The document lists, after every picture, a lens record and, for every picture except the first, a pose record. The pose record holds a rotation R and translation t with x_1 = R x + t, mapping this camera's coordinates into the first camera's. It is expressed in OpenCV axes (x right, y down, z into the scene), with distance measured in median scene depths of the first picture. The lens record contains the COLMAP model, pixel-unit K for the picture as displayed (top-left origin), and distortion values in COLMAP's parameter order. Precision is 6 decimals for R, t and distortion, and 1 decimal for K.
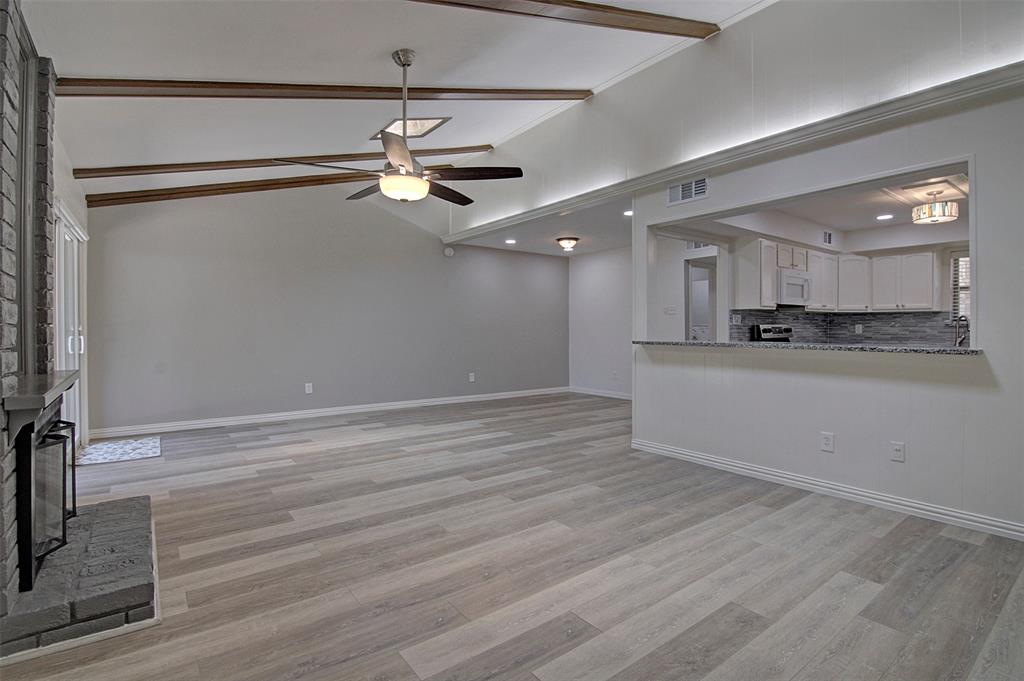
lens RADIAL K [[496.5, 0, 511.5], [0, 496.5, 330.1], [0, 0, 1]] dist [-0.001392, -0.013966]
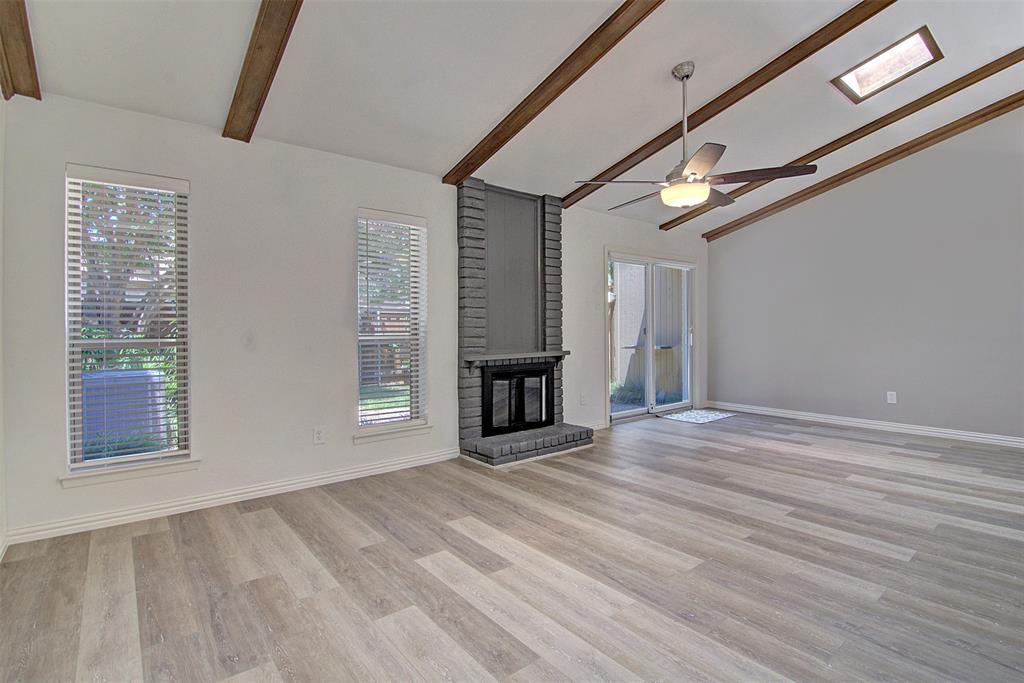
lens RADIAL K [[496.5, 0, 511.5], [0, 496.5, 331.1], [0, 0, 1]] dist [-0.001392, -0.013966]
pose [[0.026800, 0.004982, -0.999628, 0.896924], [-0.002904, 0.999984, 0.004906, -0.001530], [0.999637, 0.002771, 0.026814, 0.654546]]
